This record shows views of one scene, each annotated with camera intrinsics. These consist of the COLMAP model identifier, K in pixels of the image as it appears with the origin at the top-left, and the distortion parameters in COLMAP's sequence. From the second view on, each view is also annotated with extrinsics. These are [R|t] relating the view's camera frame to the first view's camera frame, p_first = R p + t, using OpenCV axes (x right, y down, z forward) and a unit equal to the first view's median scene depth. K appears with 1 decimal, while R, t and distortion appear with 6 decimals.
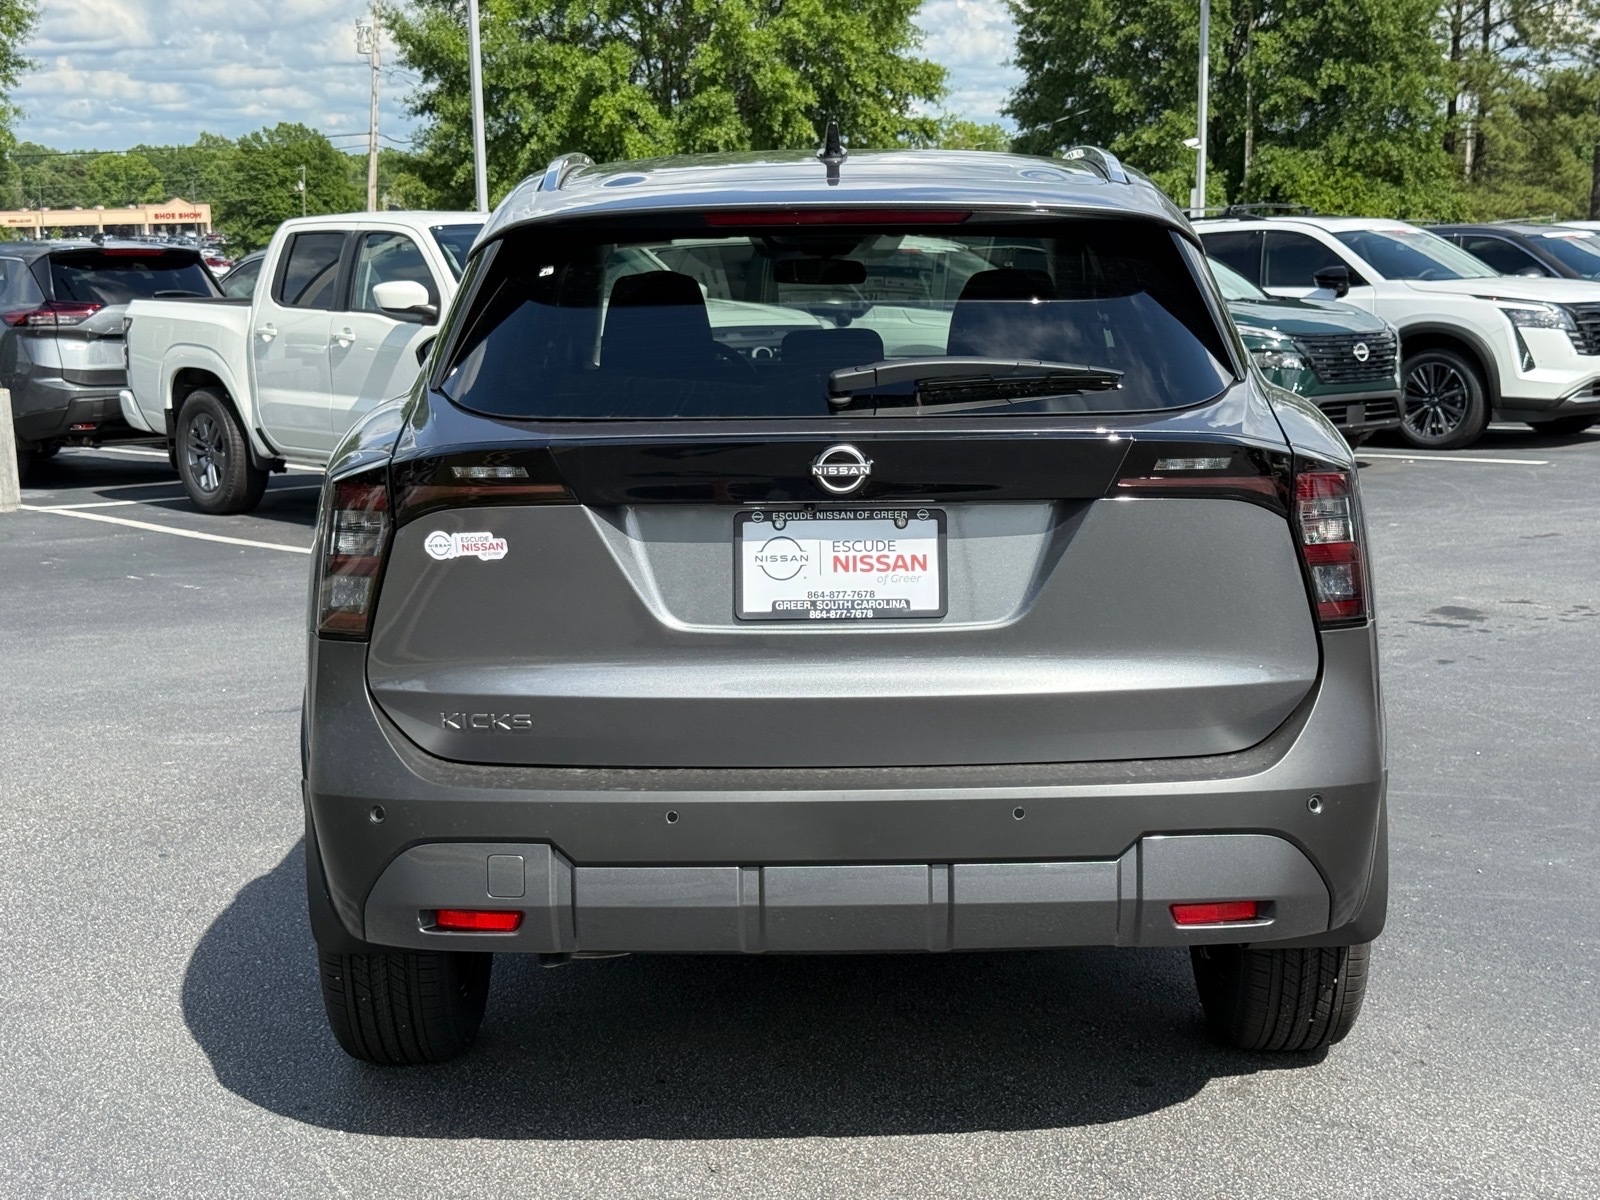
lens RADIAL K [[2240.6, 0, 800.0], [0, 2240.6, 600.0], [0, 0, 1]] dist [0.118566, -0.092446]
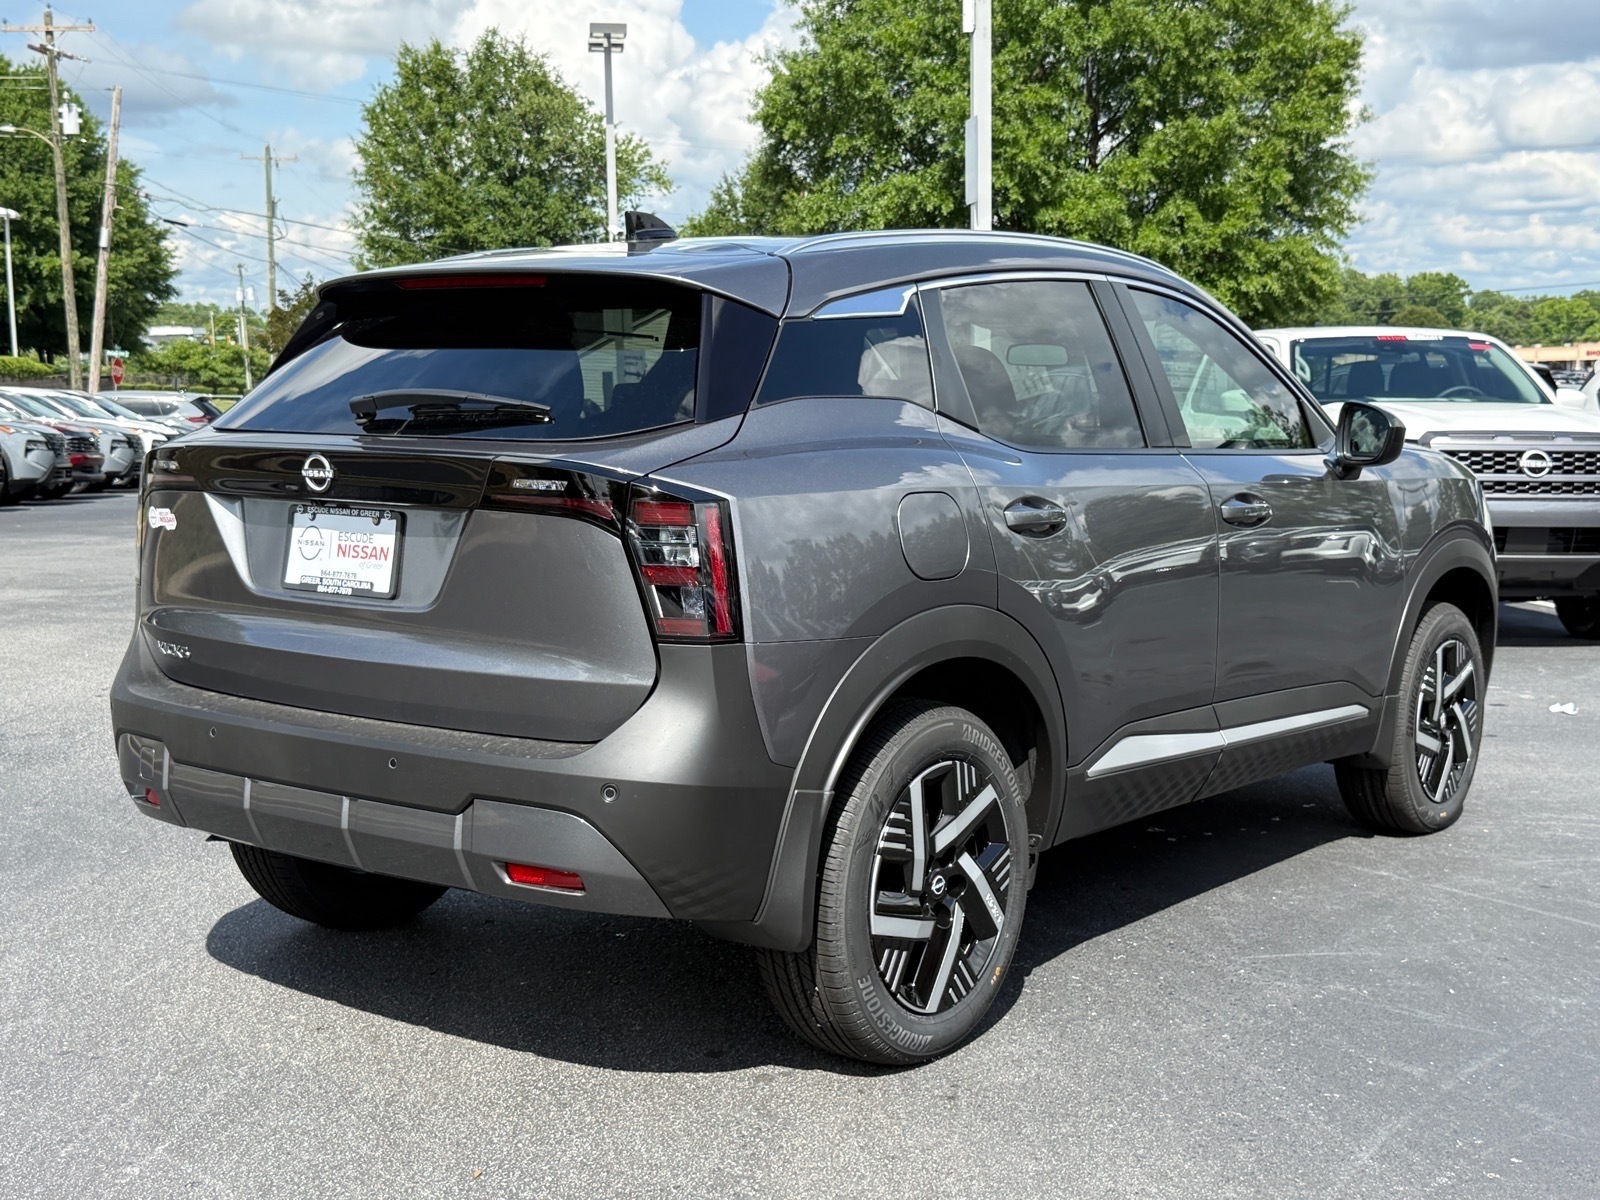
lens RADIAL K [[2018.1, 0, 800.0], [0, 2018.1, 600.0], [0, 0, 1]] dist [-0.008017, -0.009012]
pose [[0.785190, 0.083667, -0.613576, 0.915122], [-0.112150, 0.993659, -0.008024, -0.008192], [0.609014, 0.075113, 0.789595, 0.263515]]
